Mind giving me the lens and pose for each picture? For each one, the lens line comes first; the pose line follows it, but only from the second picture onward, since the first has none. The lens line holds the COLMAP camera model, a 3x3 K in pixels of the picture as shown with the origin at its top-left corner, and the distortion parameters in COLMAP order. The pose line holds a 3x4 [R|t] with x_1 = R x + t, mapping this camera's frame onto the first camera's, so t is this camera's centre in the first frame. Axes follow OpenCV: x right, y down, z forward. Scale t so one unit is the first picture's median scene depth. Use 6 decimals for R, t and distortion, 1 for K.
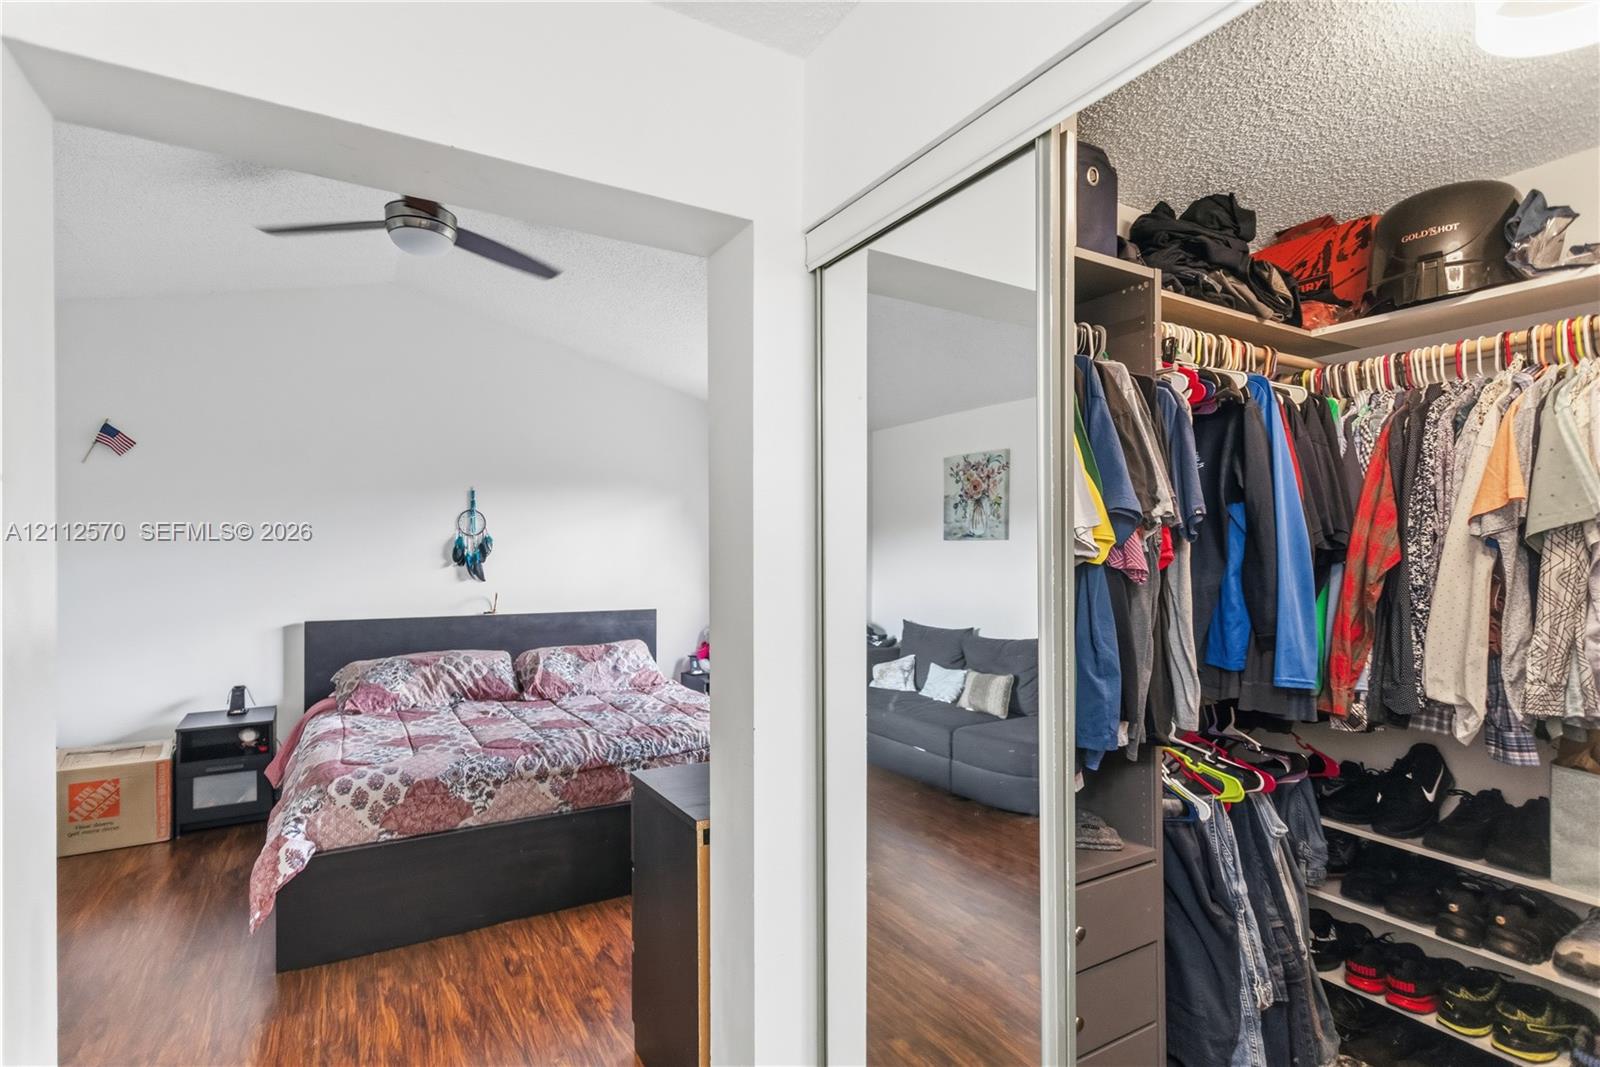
lens RADIAL K [[778.9, 0, 790.4], [0, 778.9, 559.7], [0, 0, 1]] dist [0.006953, 0.000462]
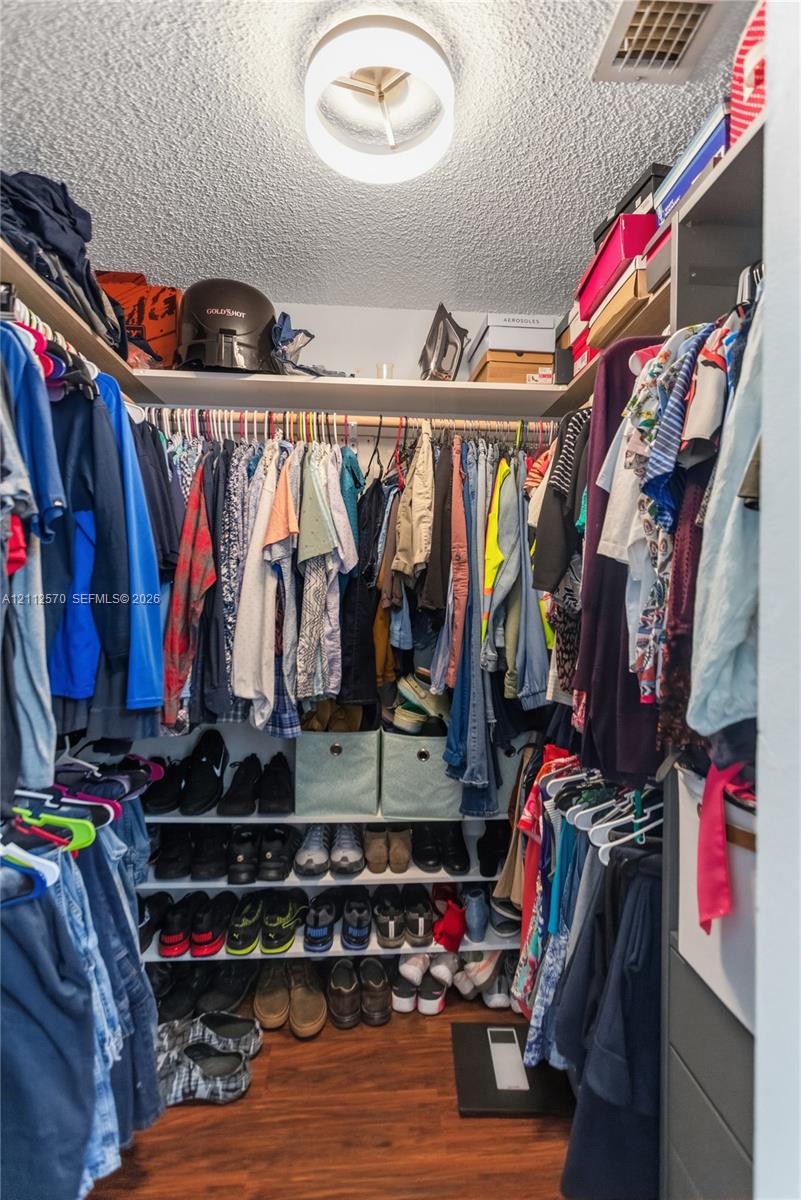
lens RADIAL K [[584.2, 0, 411.1], [0, 584.2, 601.6], [0, 0, 1]] dist [0.006953, 0.000462]
pose [[0.440549, -0.004459, 0.897717, 0.131689], [-0.003818, 0.999969, 0.006840, 0.025104], [-0.897720, -0.006441, 0.440519, 0.361162]]
